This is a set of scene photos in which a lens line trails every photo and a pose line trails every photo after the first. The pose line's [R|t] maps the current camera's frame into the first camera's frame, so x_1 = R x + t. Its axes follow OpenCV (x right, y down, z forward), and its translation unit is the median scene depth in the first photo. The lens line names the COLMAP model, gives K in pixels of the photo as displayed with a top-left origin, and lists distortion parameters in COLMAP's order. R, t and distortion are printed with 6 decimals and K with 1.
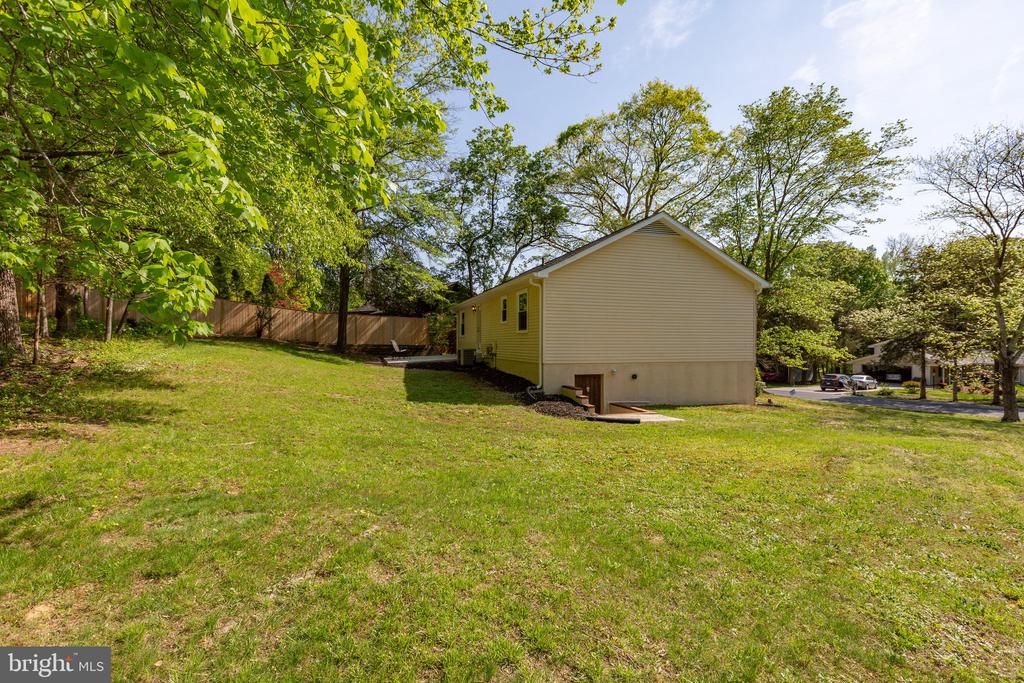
lens RADIAL K [[470.9, 0, 512.0], [0, 470.9, 341.5], [0, 0, 1]] dist [-0.000424, -0.000010]
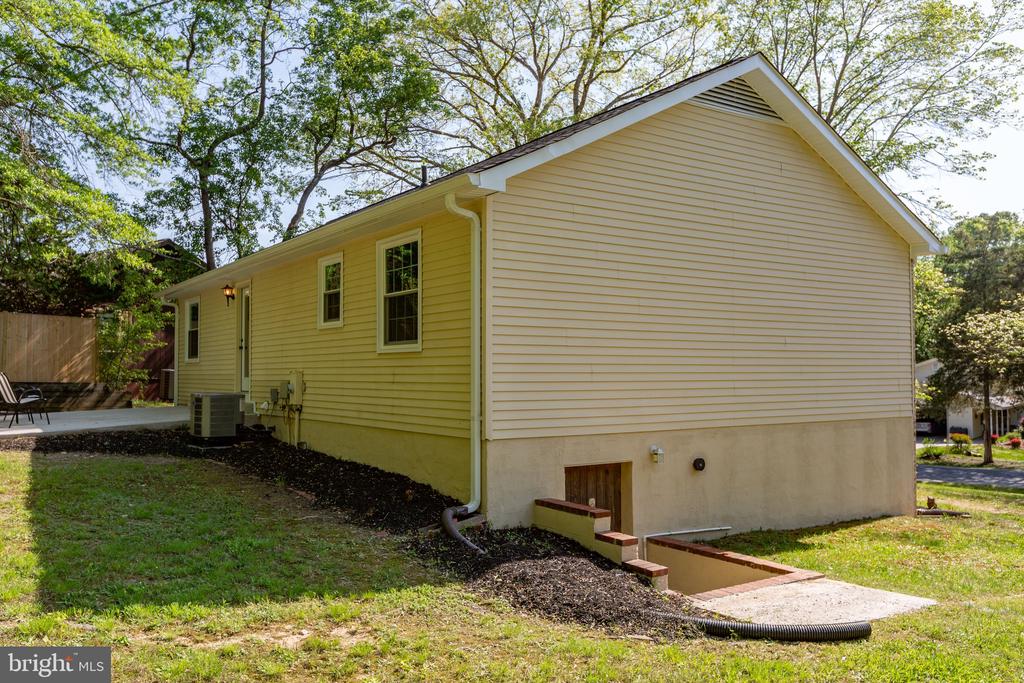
lens RADIAL K [[821.0, 0, 512.0], [0, 821.0, 341.5], [0, 0, 1]] dist [0.010098, 0.004386]
pose [[0.954097, 0.007785, 0.299396, -0.046507], [0.002678, 0.999400, -0.034522, -0.002147], [-0.299485, 0.033739, 0.953504, 0.199548]]
